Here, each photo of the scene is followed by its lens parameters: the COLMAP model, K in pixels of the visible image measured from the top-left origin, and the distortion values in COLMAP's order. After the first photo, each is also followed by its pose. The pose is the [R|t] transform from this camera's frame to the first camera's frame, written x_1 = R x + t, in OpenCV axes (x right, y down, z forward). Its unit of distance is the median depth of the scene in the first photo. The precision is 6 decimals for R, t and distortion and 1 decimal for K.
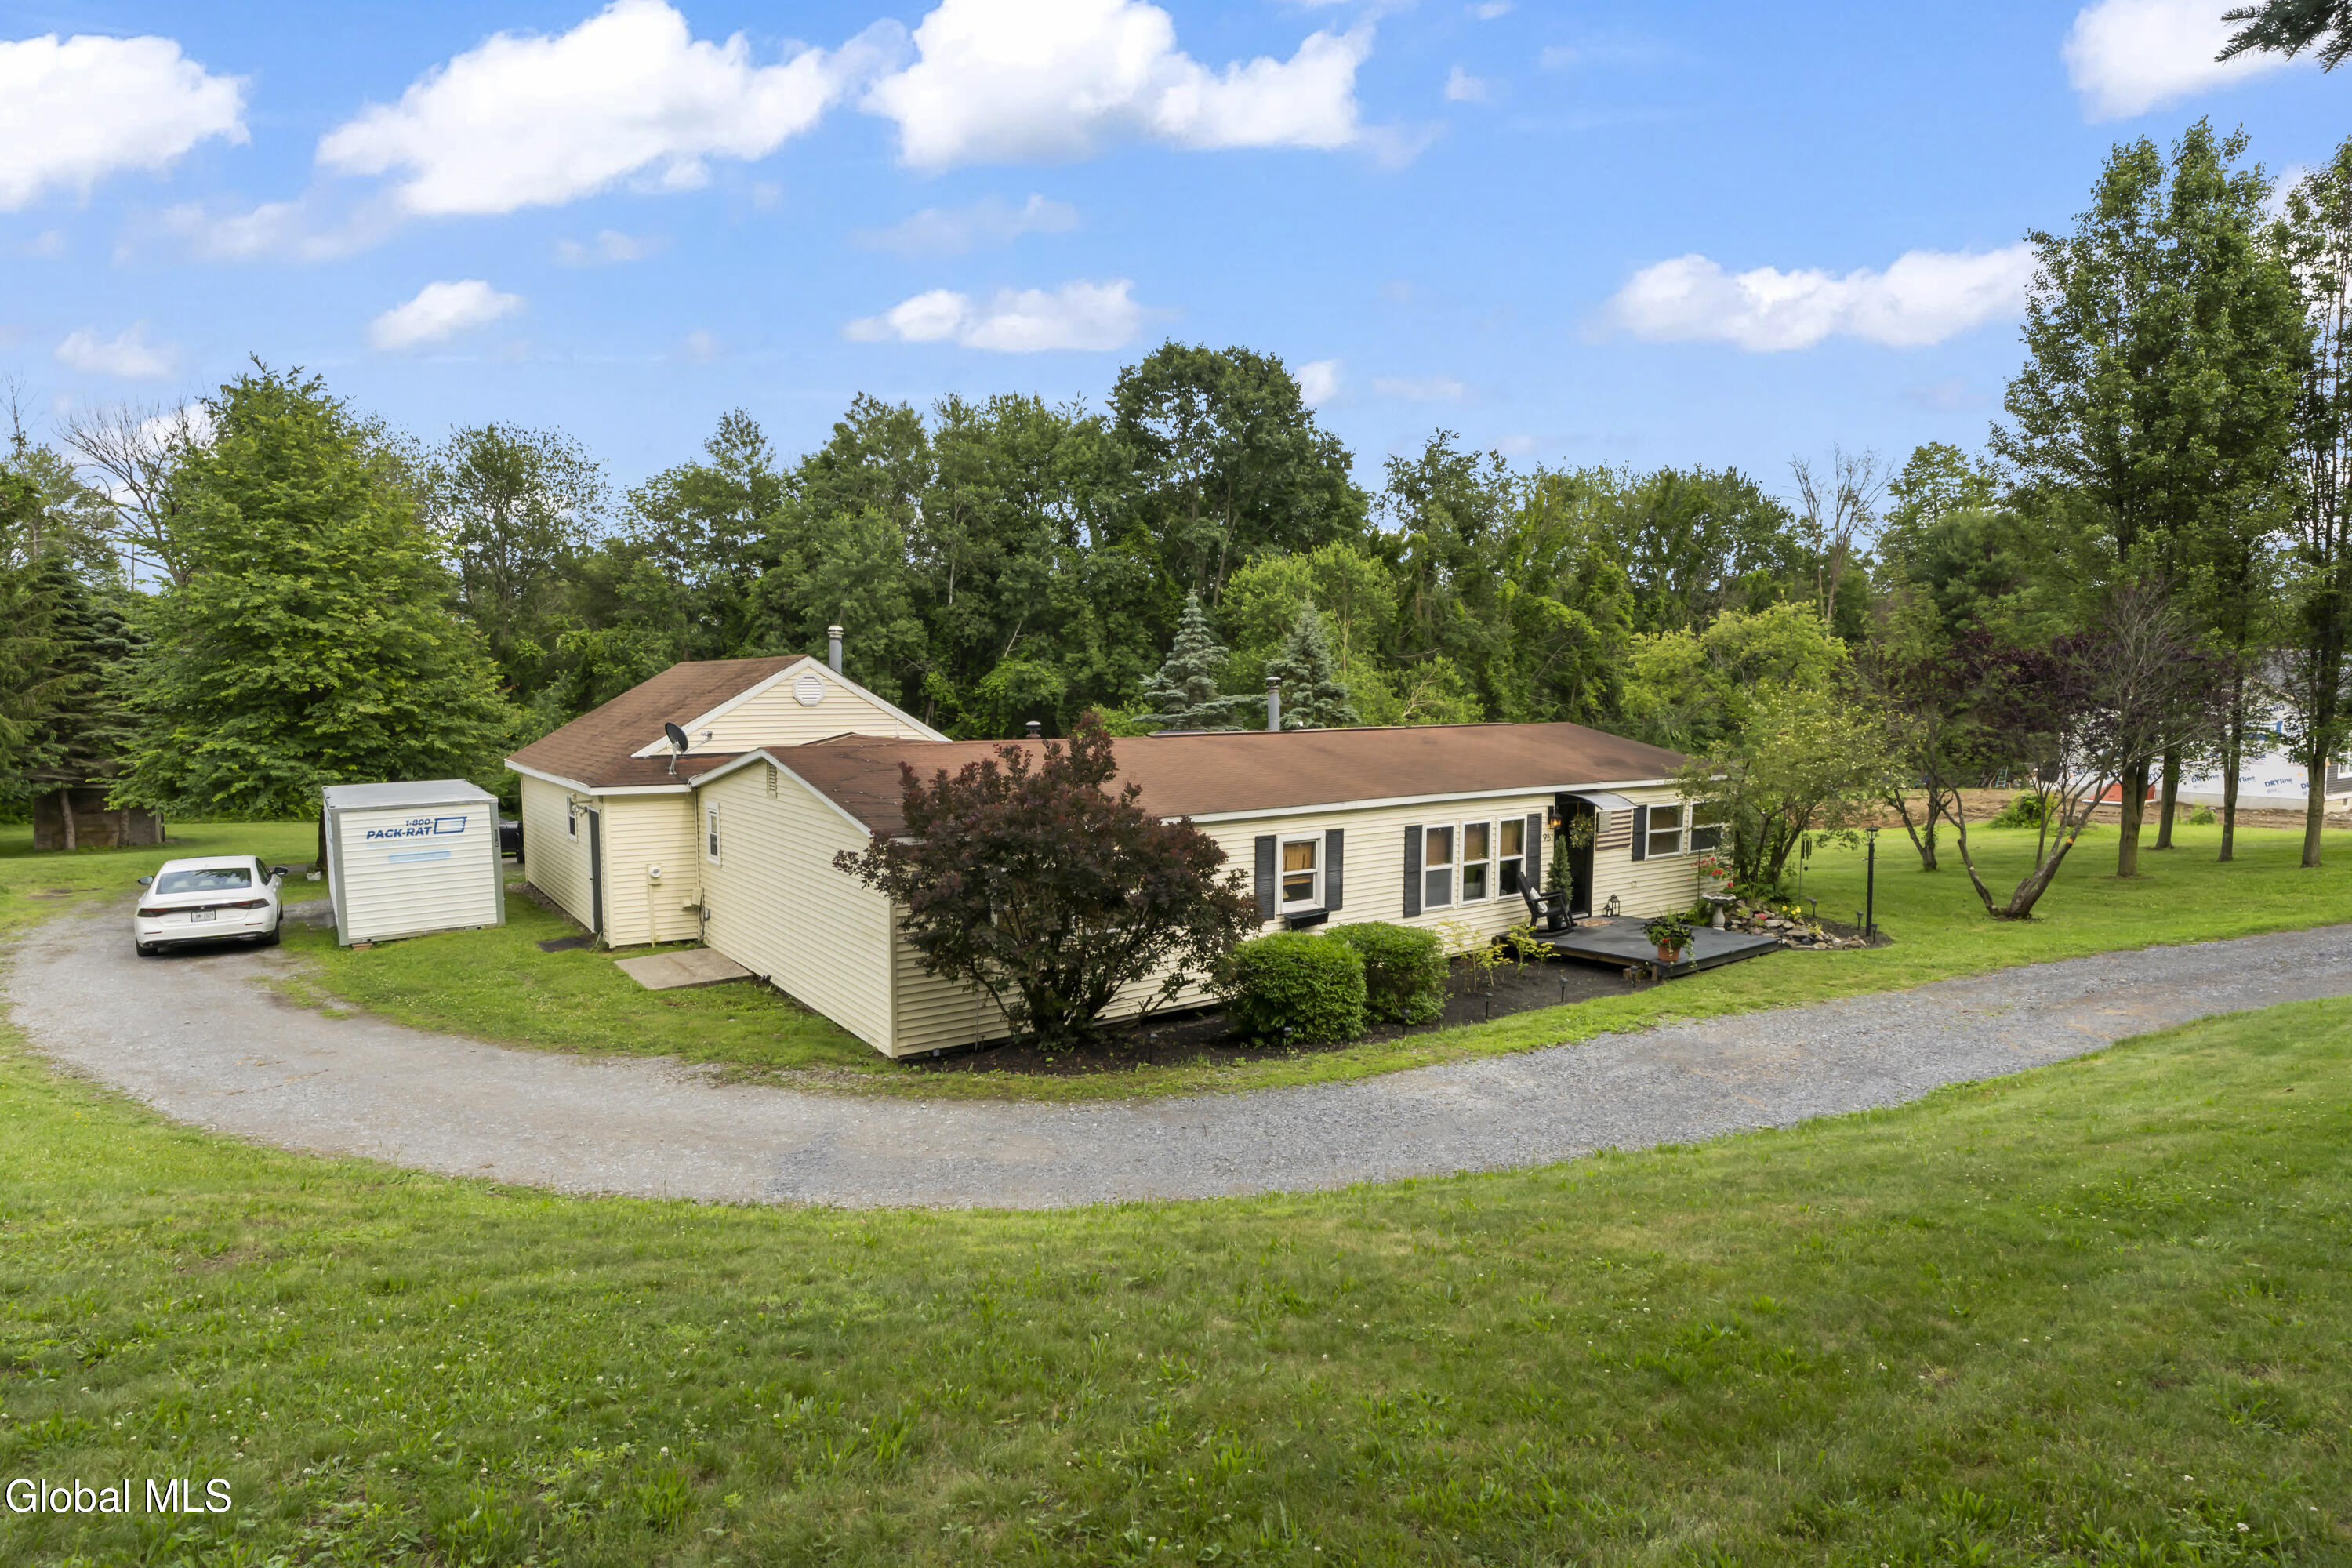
lens RADIAL K [[1251.1, 0, 1176.0], [0, 1251.1, 784.0], [0, 0, 1]] dist [0.003480, 0.000014]
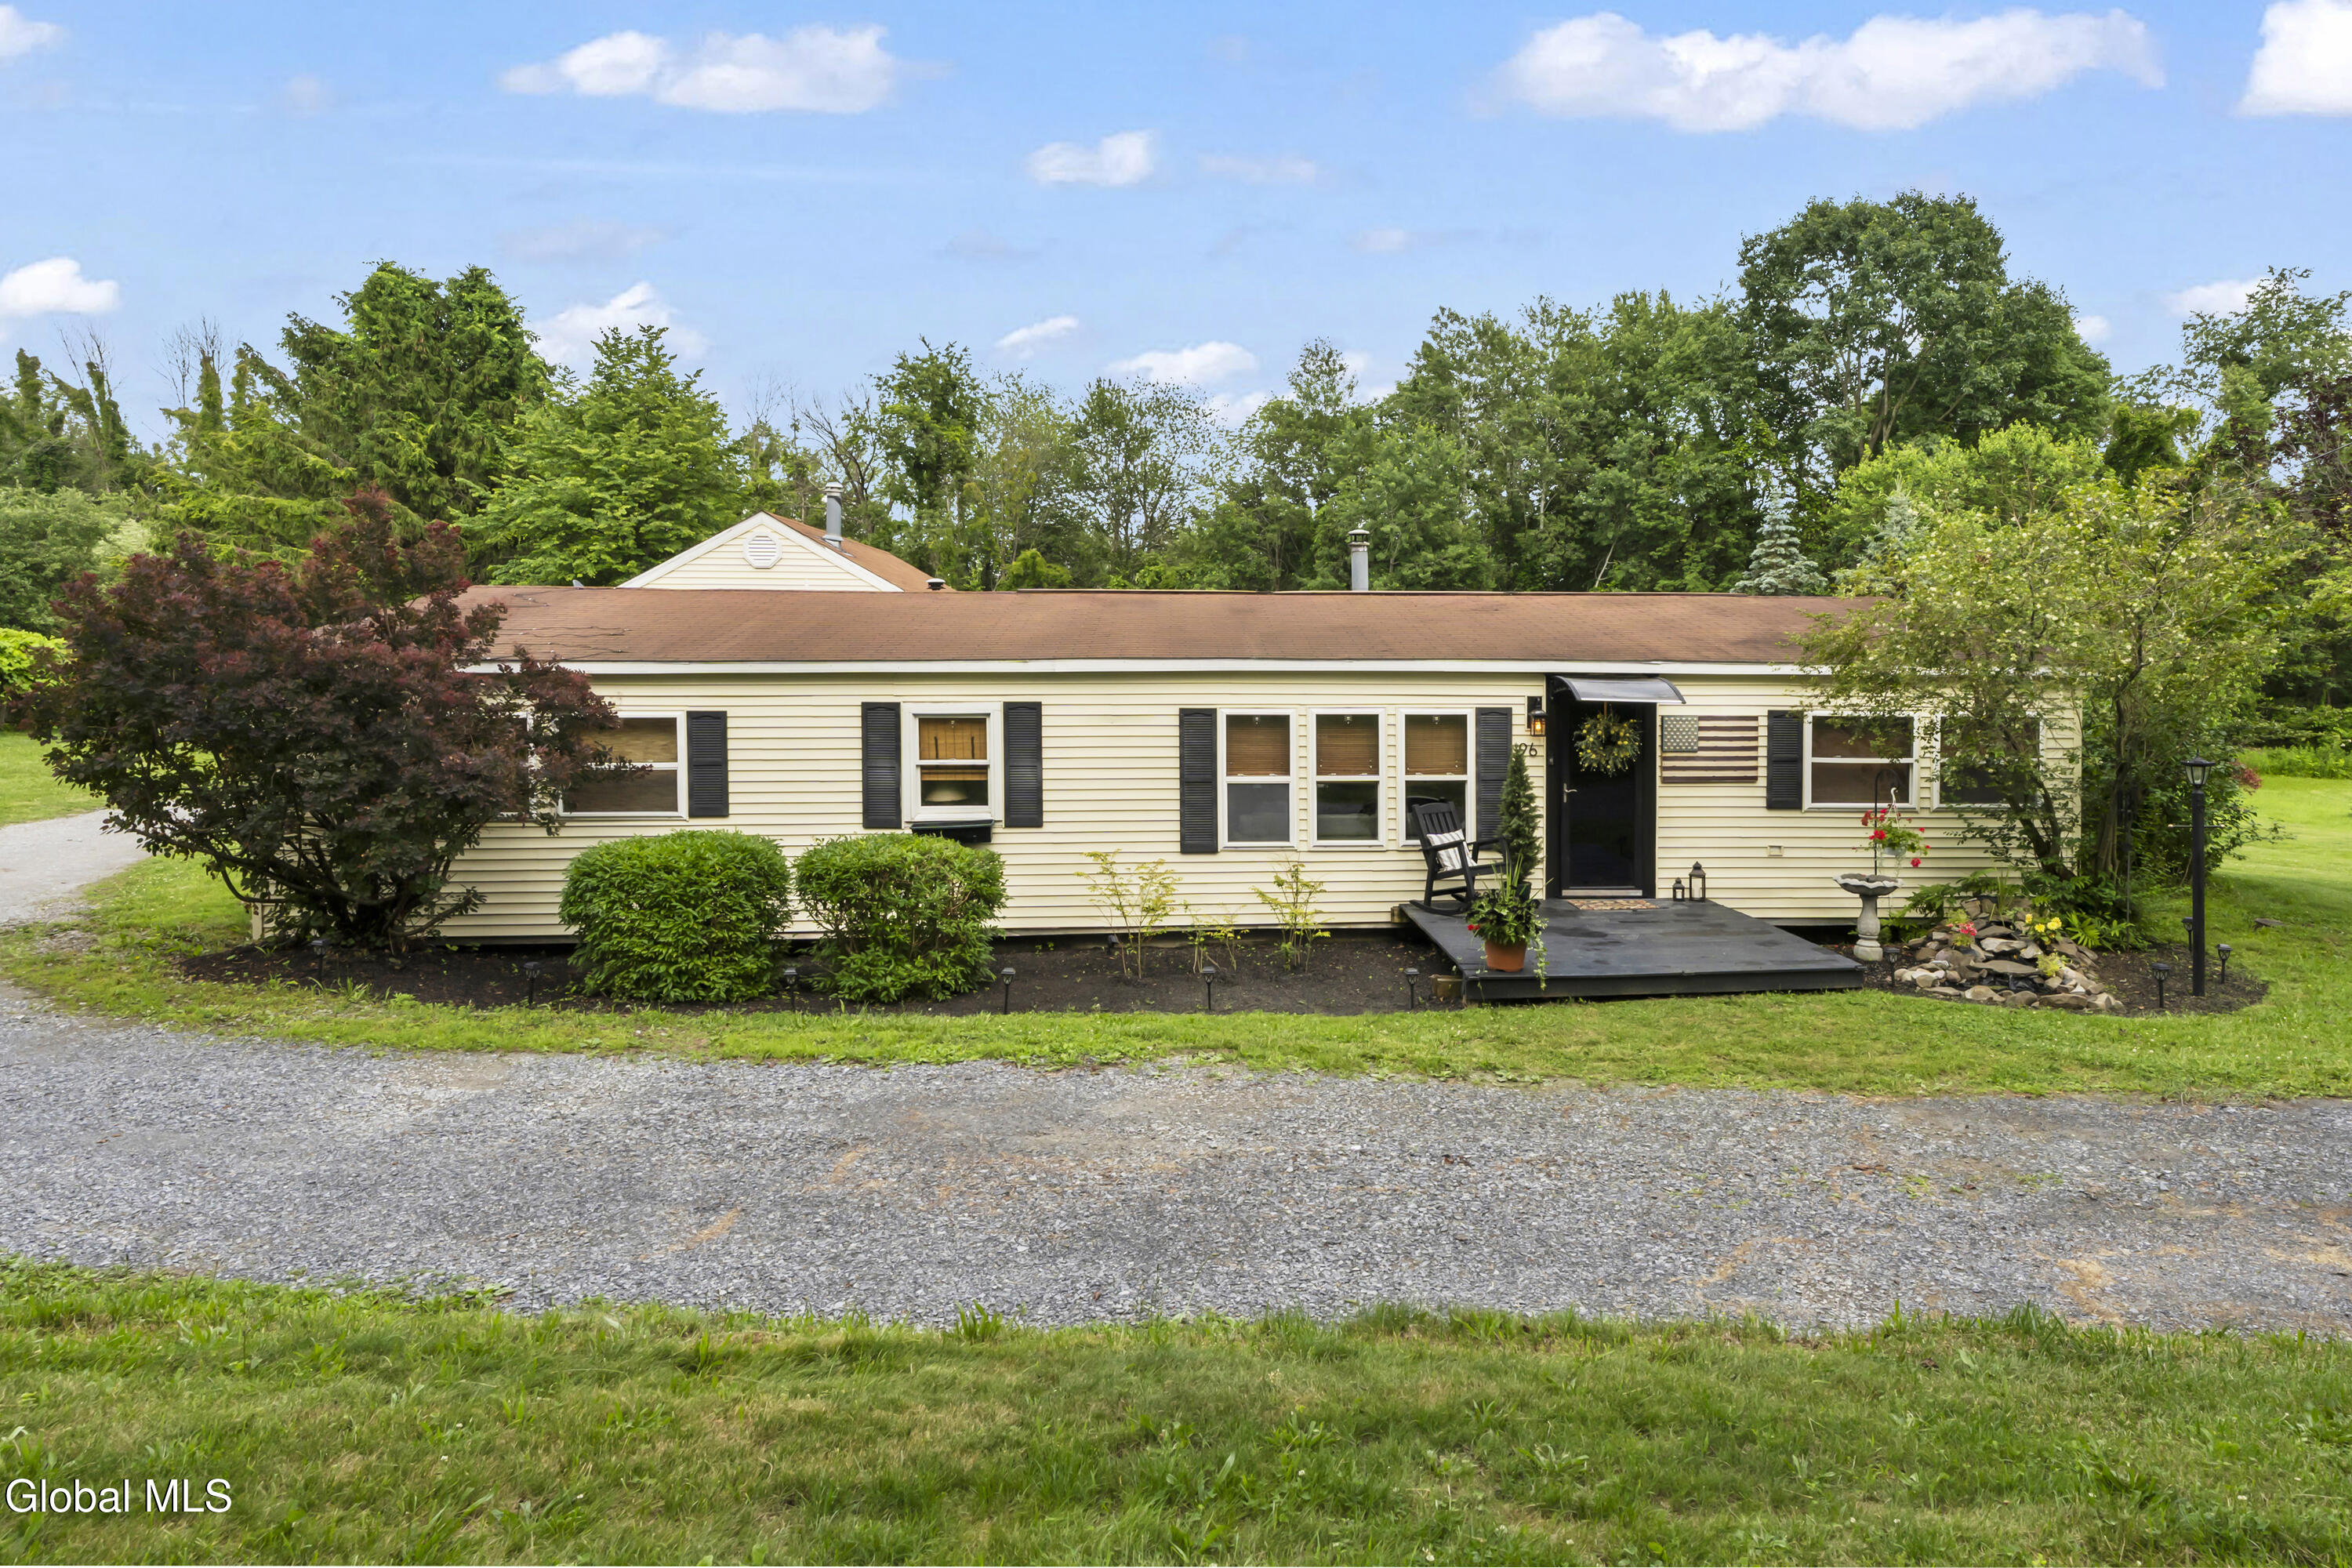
lens RADIAL K [[1321.7, 0, 1176.7], [0, 1321.7, 674.1], [0, 0, 1]] dist [0.004021, 0.000663]
pose [[0.865262, 0.018464, -0.500979, 0.465092], [-0.042846, 0.998389, -0.037205, 0.037341], [0.499485, 0.053657, 0.864659, 0.375387]]
